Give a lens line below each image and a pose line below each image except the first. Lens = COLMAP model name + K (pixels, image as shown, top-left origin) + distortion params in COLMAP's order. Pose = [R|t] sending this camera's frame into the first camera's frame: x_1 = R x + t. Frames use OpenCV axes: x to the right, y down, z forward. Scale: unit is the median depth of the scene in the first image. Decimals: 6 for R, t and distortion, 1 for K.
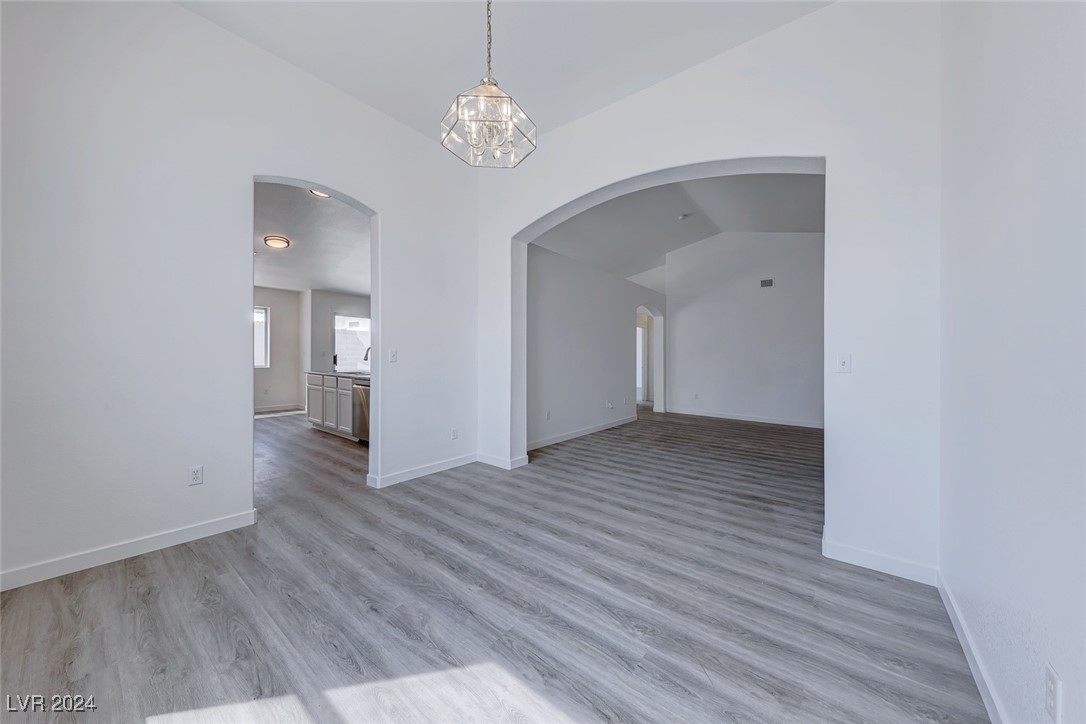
lens RADIAL K [[376.8, 0, 541.6], [0, 376.8, 358.1], [0, 0, 1]] dist [0.013373, -0.008768]
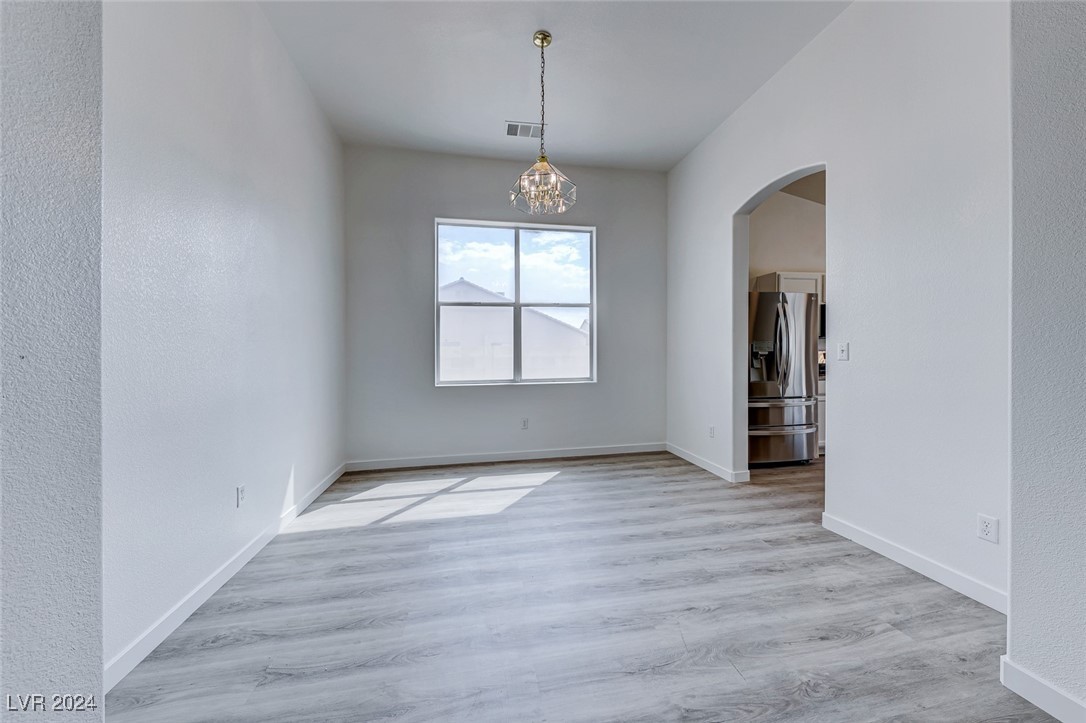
lens RADIAL K [[376.8, 0, 541.6], [0, 376.8, 357.6], [0, 0, 1]] dist [0.013373, -0.008768]
pose [[-0.649147, 0.003363, -0.760655, 0.637542], [-0.002437, 0.999976, 0.006500, 0.001152], [0.760659, 0.006074, -0.649123, 1.307611]]
